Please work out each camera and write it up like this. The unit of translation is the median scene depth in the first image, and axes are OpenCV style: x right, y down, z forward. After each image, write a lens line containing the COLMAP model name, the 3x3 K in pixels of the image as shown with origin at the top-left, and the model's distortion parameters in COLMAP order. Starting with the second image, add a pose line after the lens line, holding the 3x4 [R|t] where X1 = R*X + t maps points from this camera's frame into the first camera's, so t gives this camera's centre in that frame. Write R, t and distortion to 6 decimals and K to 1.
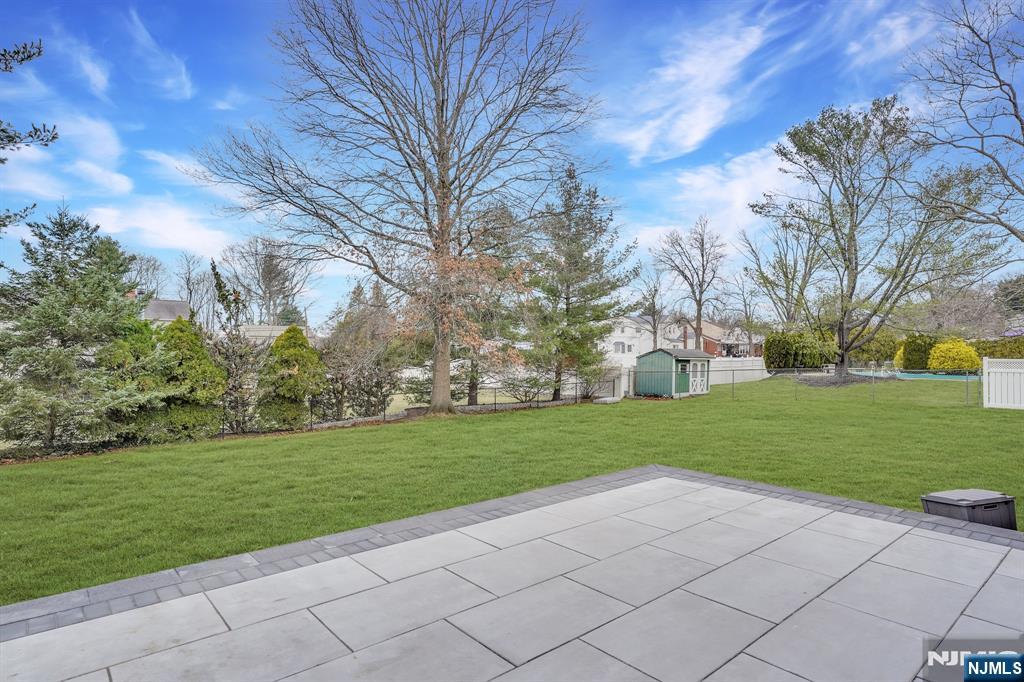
lens RADIAL K [[555.0, 0, 512.0], [0, 555.0, 341.0], [0, 0, 1]] dist [0.001569, 0.000796]
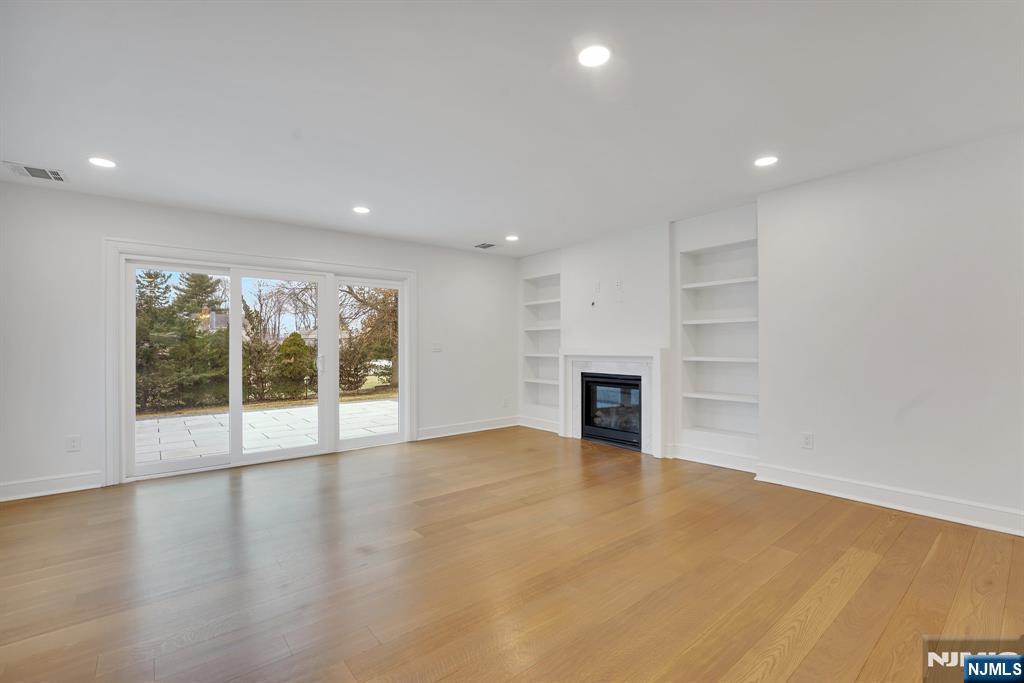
lens RADIAL K [[449.6, 0, 512.9], [0, 449.6, 340.5], [0, 0, 1]] dist [-0.019239, 0.000726]
pose [[0.999538, -0.013511, -0.027238, 0.305882], [0.013545, 0.999908, 0.001068, 0.003326], [0.027221, -0.001436, 0.999628, -0.296870]]
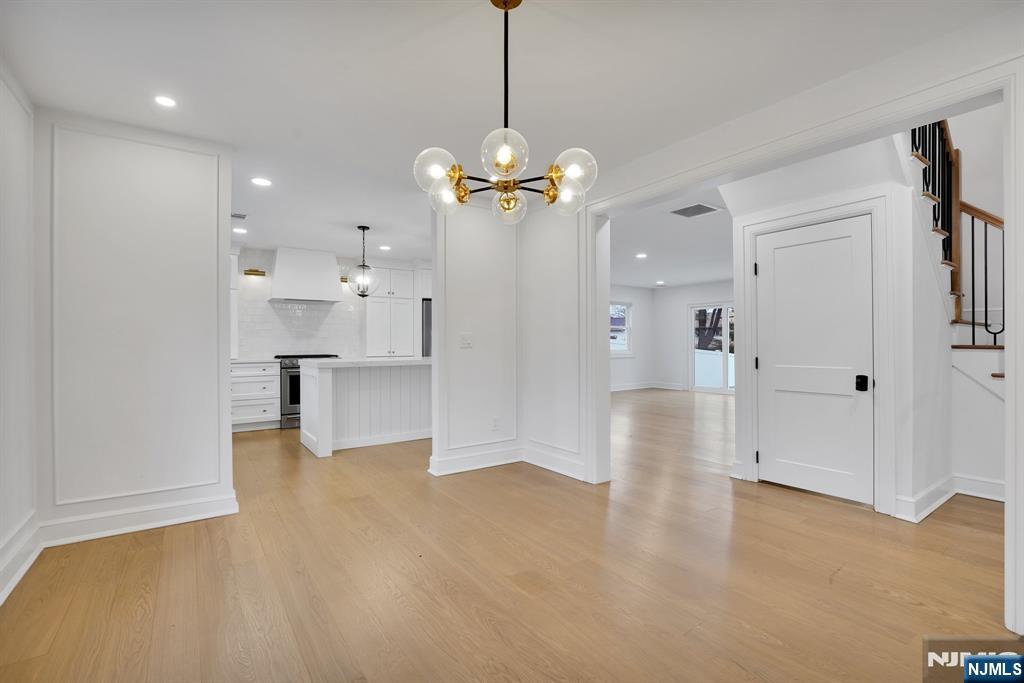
lens RADIAL K [[466.7, 0, 512.9], [0, 466.7, 343.9], [0, 0, 1]] dist [-0.015088, 0.000170]
pose [[-0.097265, -0.003029, -0.995254, 0.729135], [0.016634, 0.999851, -0.004669, 0.008432], [0.995119, -0.017009, -0.097200, -0.257403]]
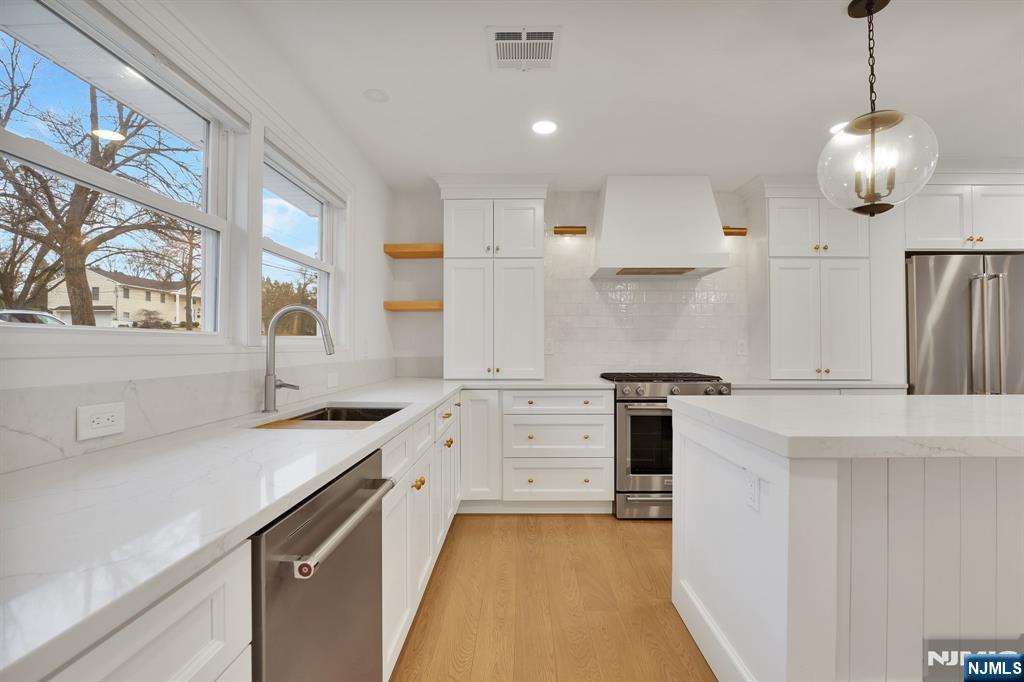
lens RADIAL K [[449.6, 0, 512.9], [0, 449.6, 340.0], [0, 0, 1]] dist [-0.019239, 0.000726]
pose [[-0.665746, -0.015527, -0.746017, 0.558846], [0.006612, 0.999621, -0.026707, 0.003130], [0.746149, -0.022713, -0.665391, -0.375650]]
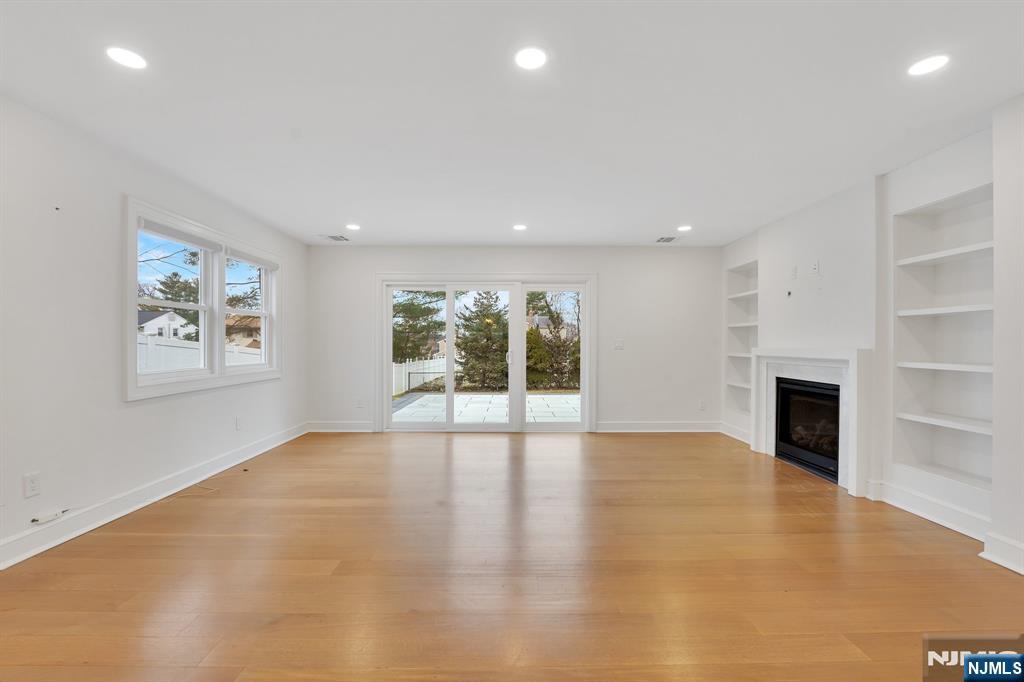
lens RADIAL K [[434.8, 0, 512.2], [0, 434.8, 343.6], [0, 0, 1]] dist [-0.019432, 0.000254]
pose [[0.763737, -0.004726, -0.645510, 0.389232], [0.011443, 0.999915, 0.006219, 0.003850], [0.645426, -0.012136, 0.763727, -0.272091]]
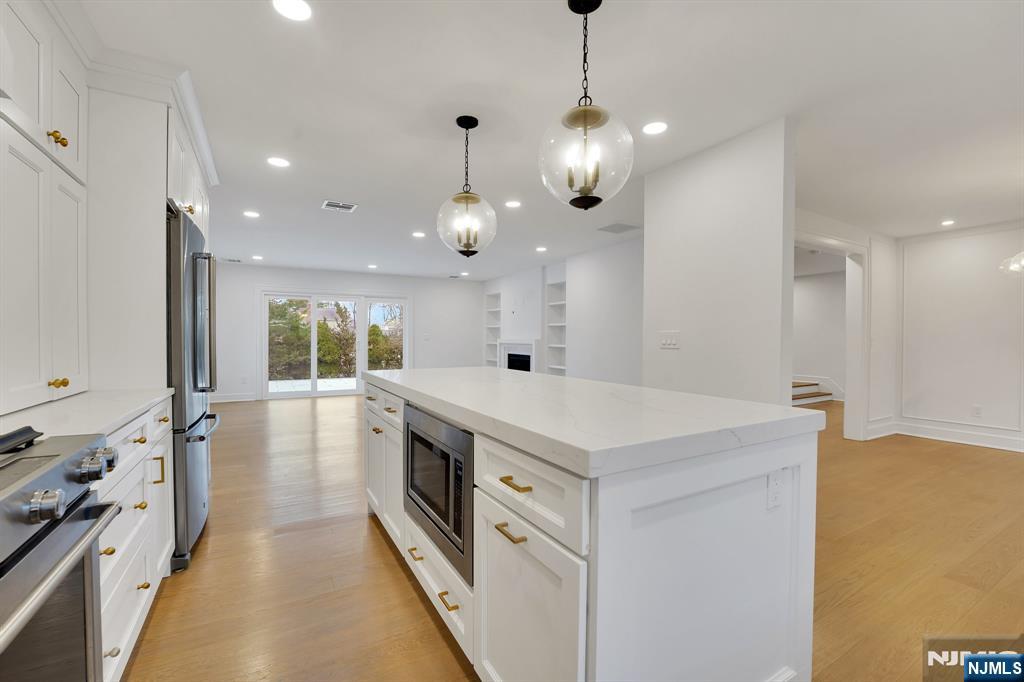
lens RADIAL K [[434.8, 0, 512.2], [0, 434.8, 343.6], [0, 0, 1]] dist [-0.019432, 0.000254]
pose [[0.980849, 0.000177, -0.194772, 0.446707], [0.005134, 0.999629, 0.026759, 0.001551], [0.194704, -0.027246, 0.980483, -0.471936]]
